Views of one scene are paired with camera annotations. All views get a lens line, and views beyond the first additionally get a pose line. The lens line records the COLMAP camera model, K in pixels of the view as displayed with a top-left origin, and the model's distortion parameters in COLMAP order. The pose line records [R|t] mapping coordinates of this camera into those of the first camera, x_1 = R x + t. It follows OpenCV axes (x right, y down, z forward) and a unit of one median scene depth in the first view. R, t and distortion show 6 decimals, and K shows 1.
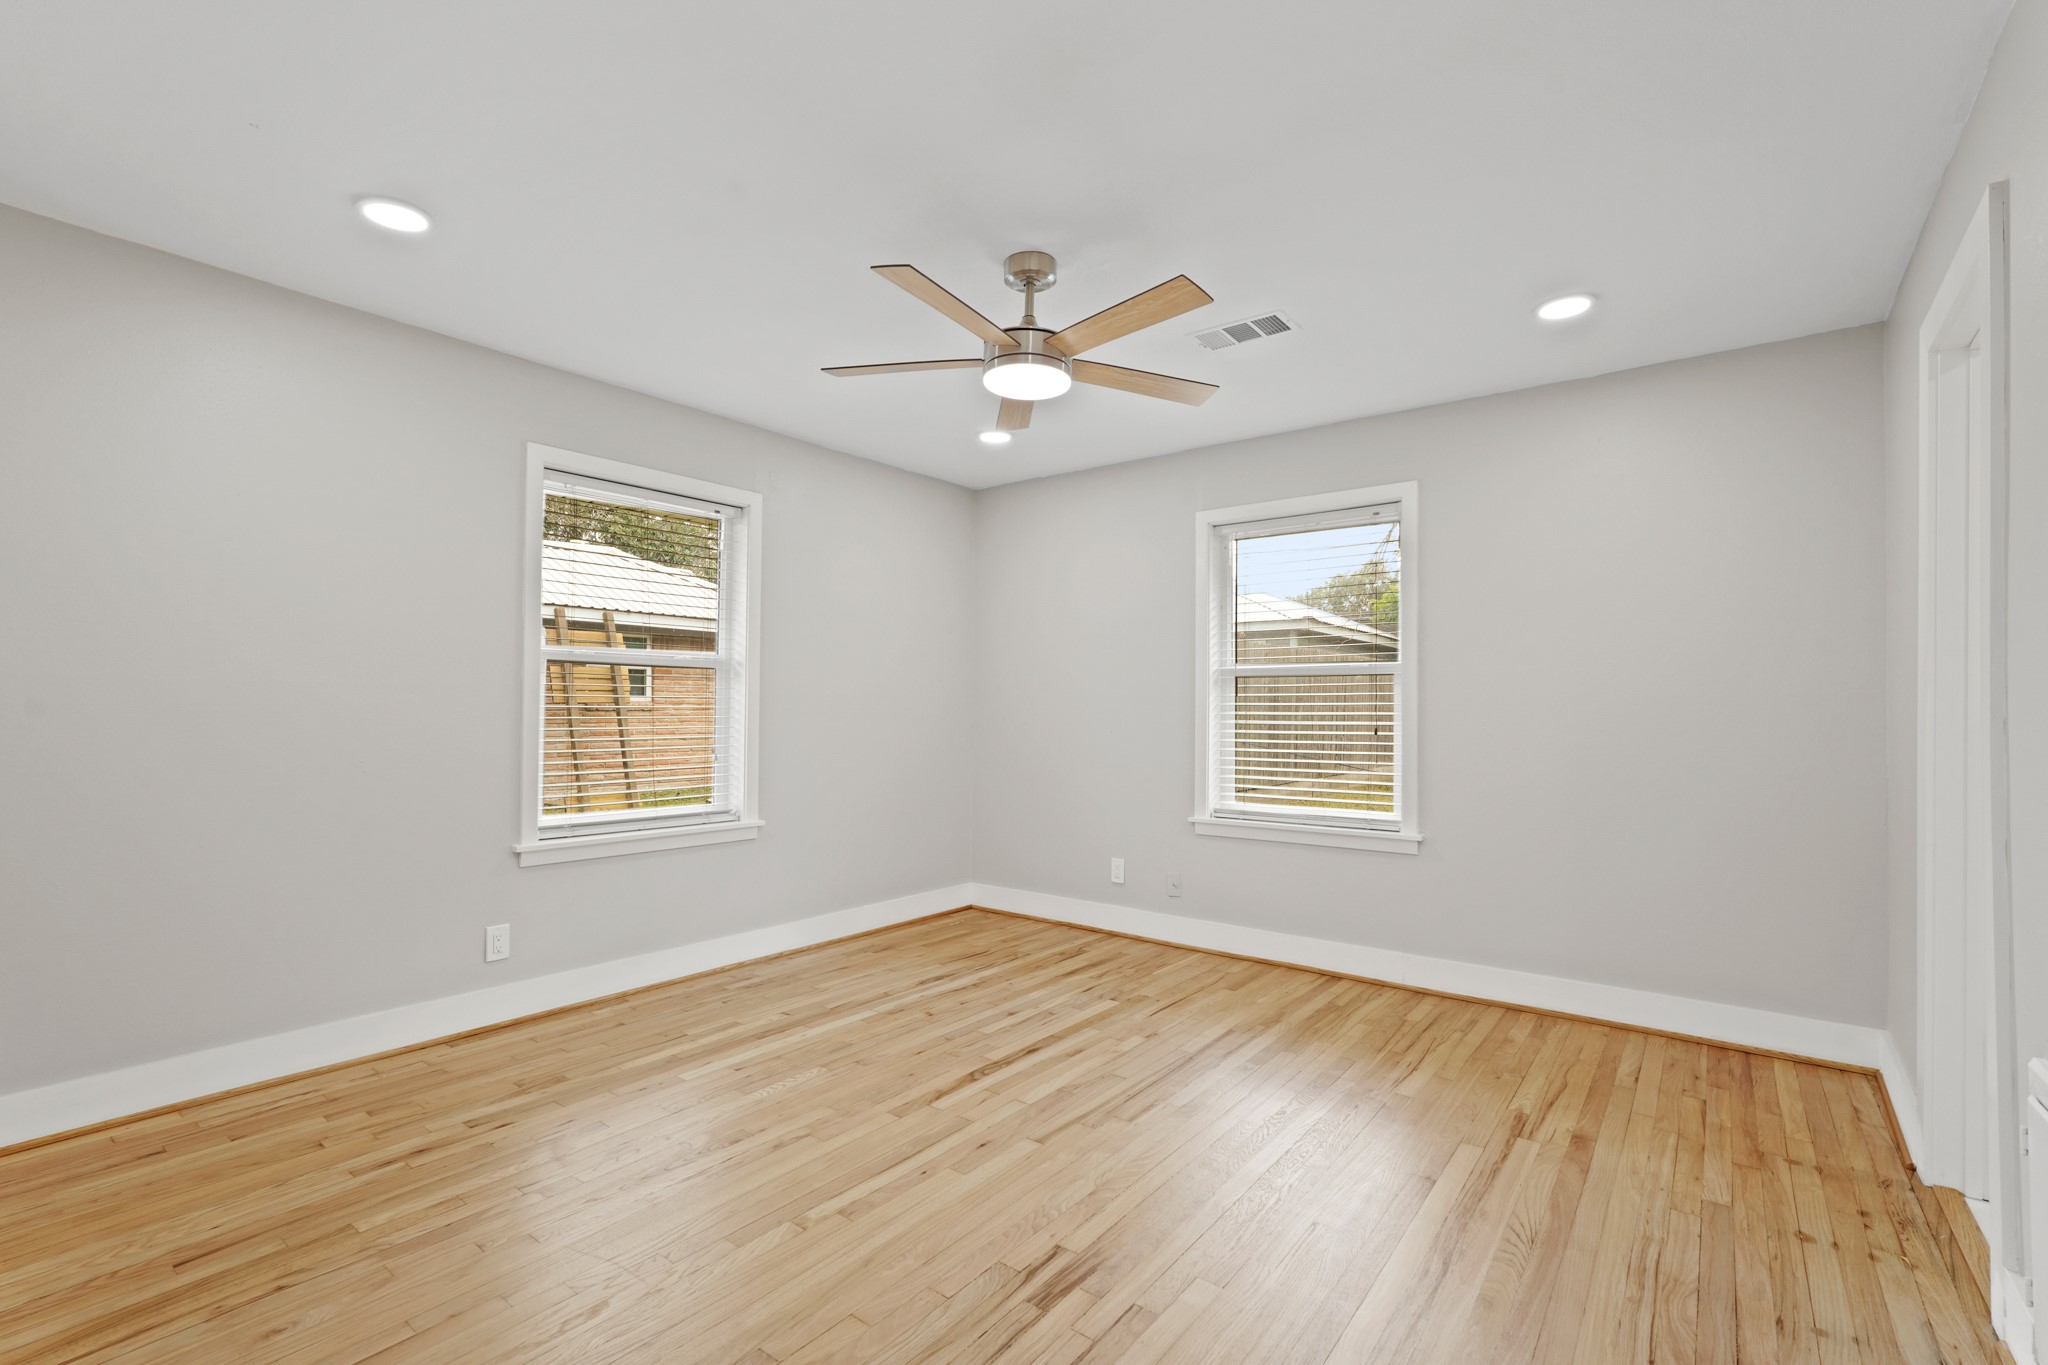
lens RADIAL K [[899.1, 0, 1026.3], [0, 899.1, 692.0], [0, 0, 1]] dist [-0.005098, 0.002677]
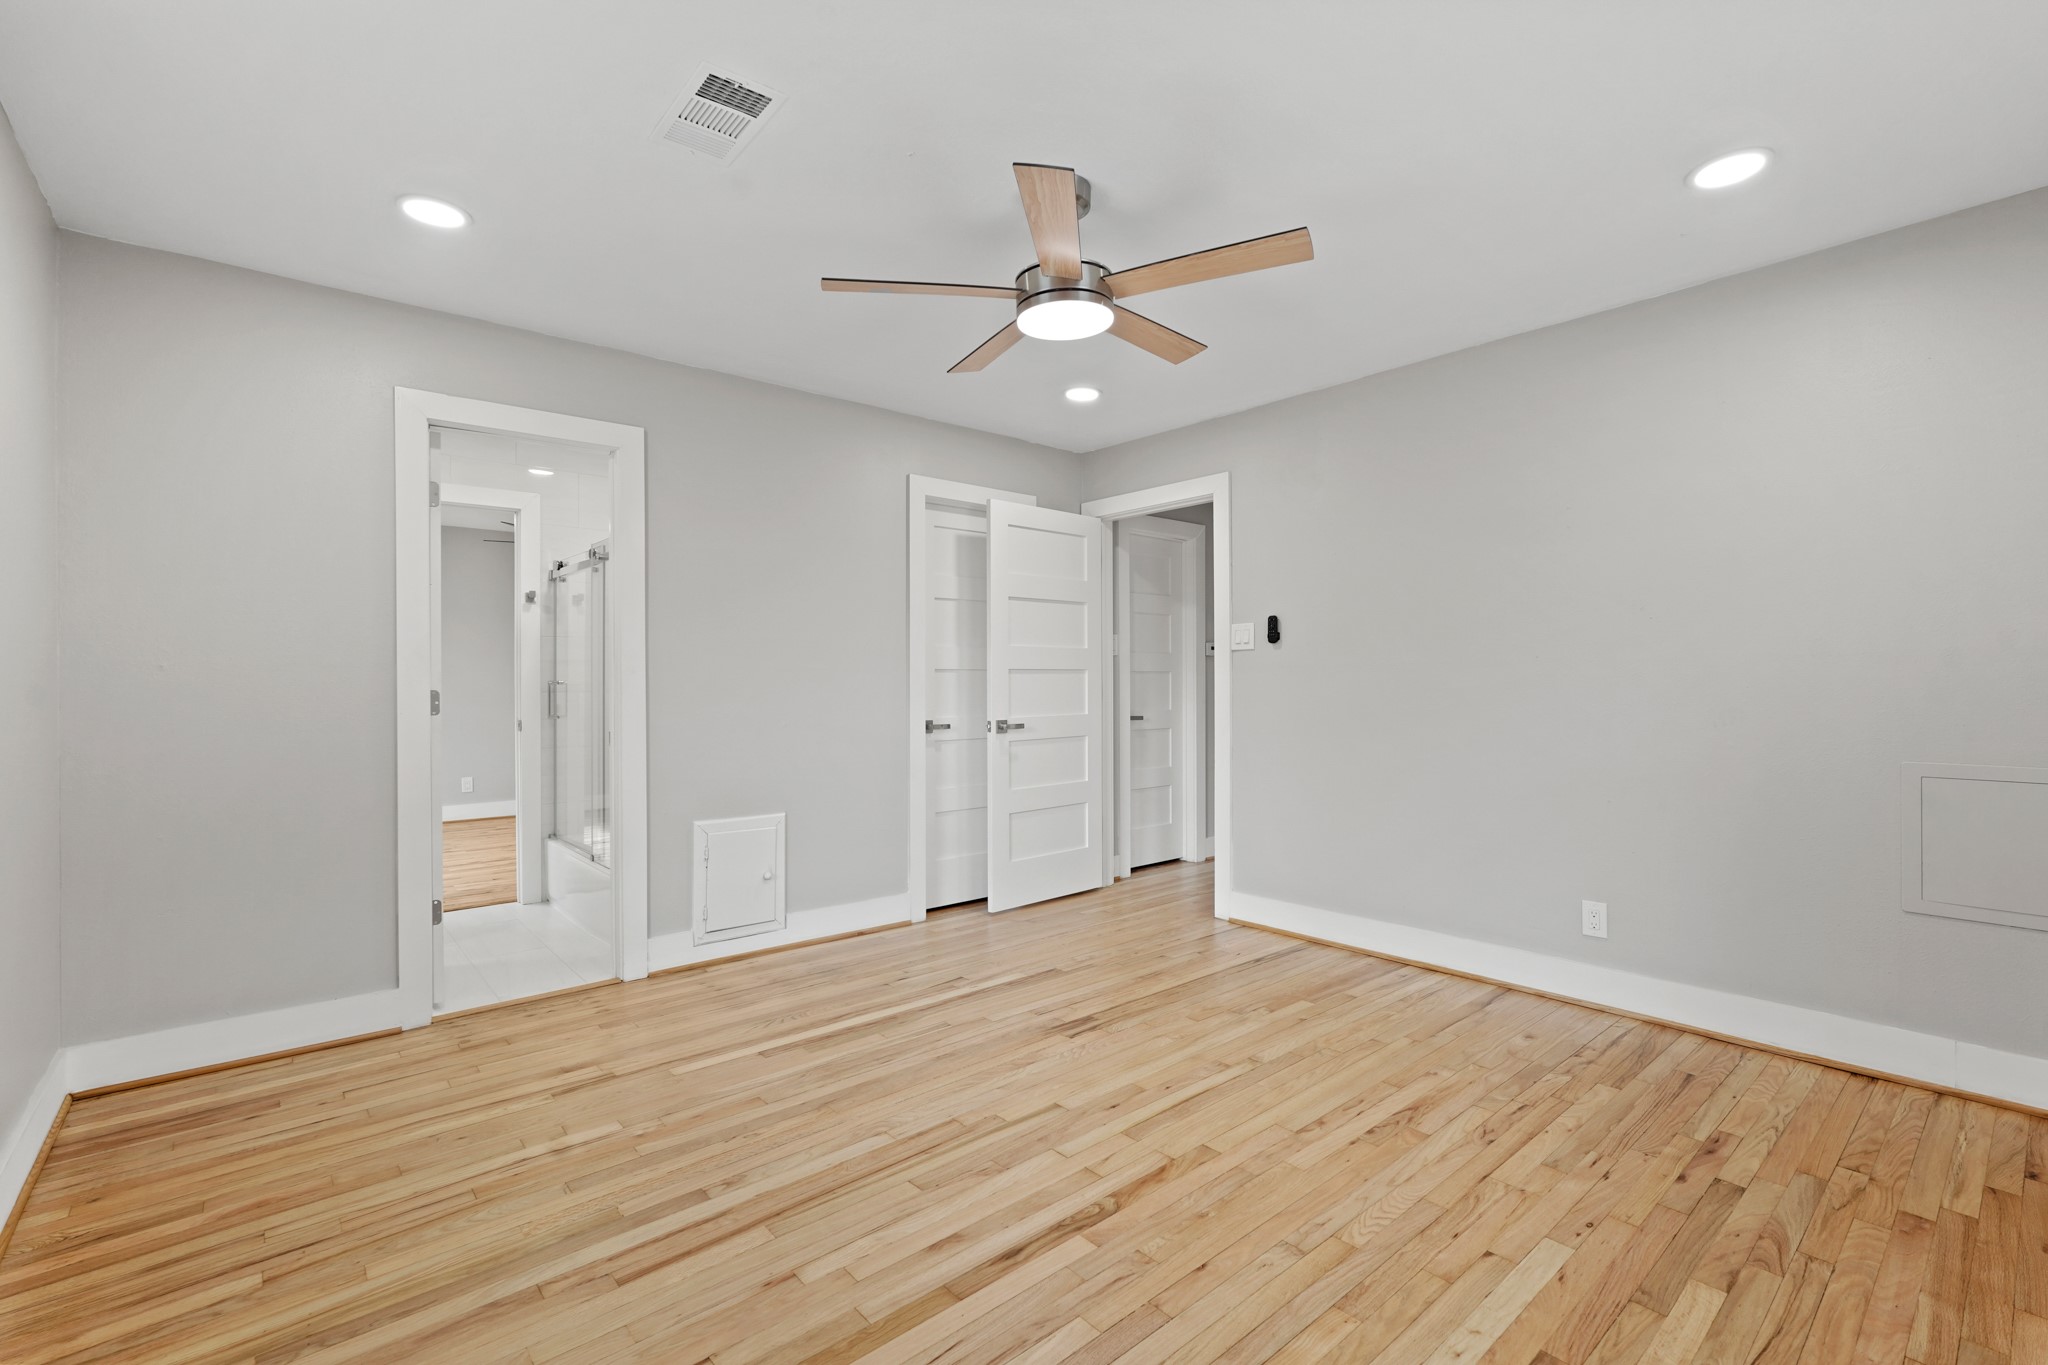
lens RADIAL K [[899.1, 0, 1022.1], [0, 899.1, 677.8], [0, 0, 1]] dist [-0.005098, 0.002677]
pose [[-0.979181, -0.003244, 0.202965, -0.144457], [-0.007450, 0.999773, -0.019964, 0.034857], [-0.202854, -0.021060, -0.978983, 1.924129]]
